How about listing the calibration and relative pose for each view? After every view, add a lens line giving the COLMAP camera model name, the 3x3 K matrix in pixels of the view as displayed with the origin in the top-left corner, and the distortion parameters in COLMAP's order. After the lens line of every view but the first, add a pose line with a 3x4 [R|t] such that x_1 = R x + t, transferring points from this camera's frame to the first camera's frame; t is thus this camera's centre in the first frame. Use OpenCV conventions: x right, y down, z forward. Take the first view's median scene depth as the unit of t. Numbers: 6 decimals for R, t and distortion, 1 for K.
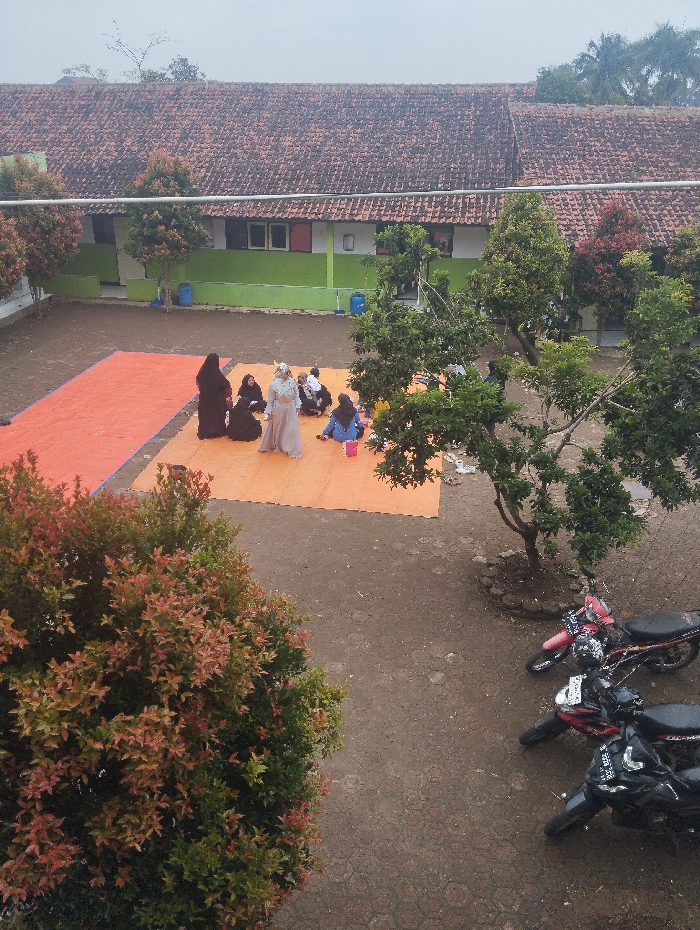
lens RADIAL K [[756.2, 0, 352.7], [0, 756.2, 464.0], [0, 0, 1]] dist [0.097415, -0.182264]
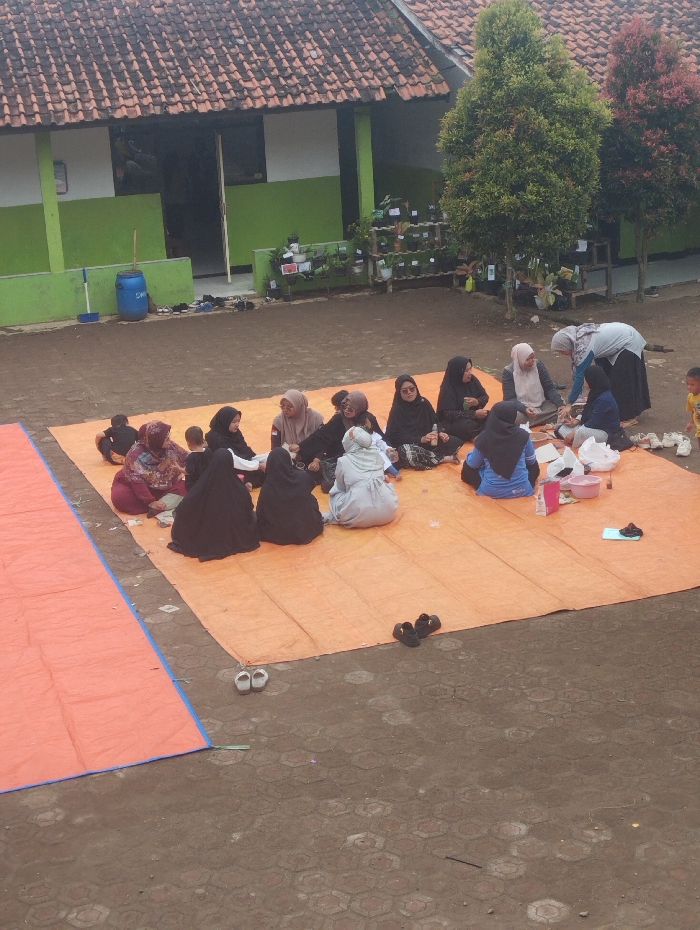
lens RADIAL K [[1573.4, 0, 354.3], [0, 1573.4, 465.4], [0, 0, 1]] dist [0.094307, -0.189515]
pose [[0.880882, -0.194029, 0.431741, -0.389085], [0.252829, 0.963976, -0.082625, 0.008639], [-0.400156, 0.181940, 0.898205, 0.109780]]
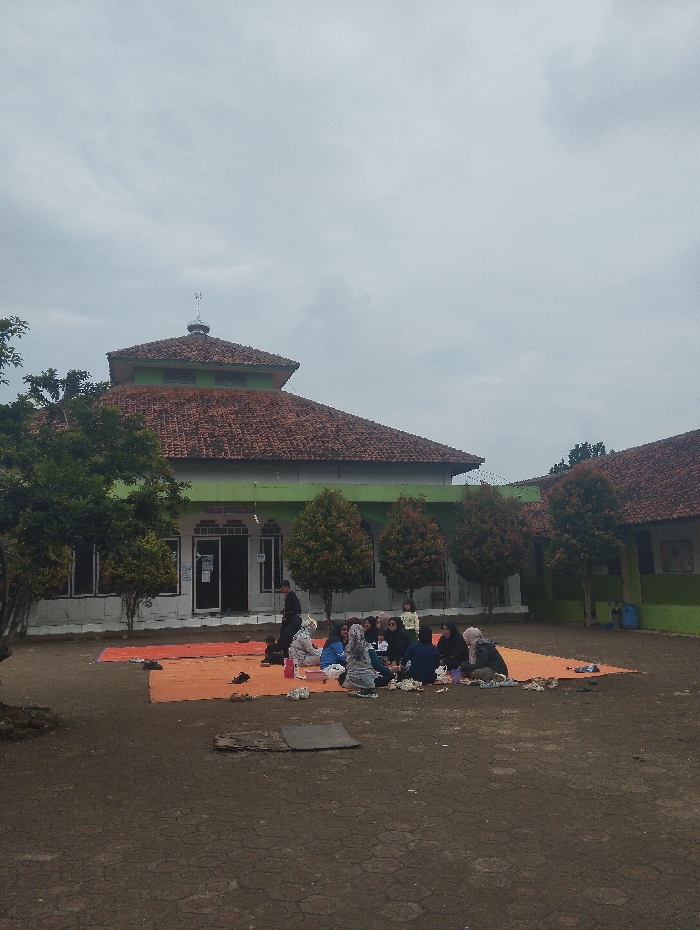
lens RADIAL K [[753.6, 0, 352.6], [0, 753.6, 464.1], [0, 0, 1]] dist [0.104799, -0.196939]
pose [[0.399773, -0.155589, -0.903313, 0.604473], [-0.358865, 0.880253, -0.310437, 0.011615], [0.843444, 0.448271, 0.296066, 0.510551]]
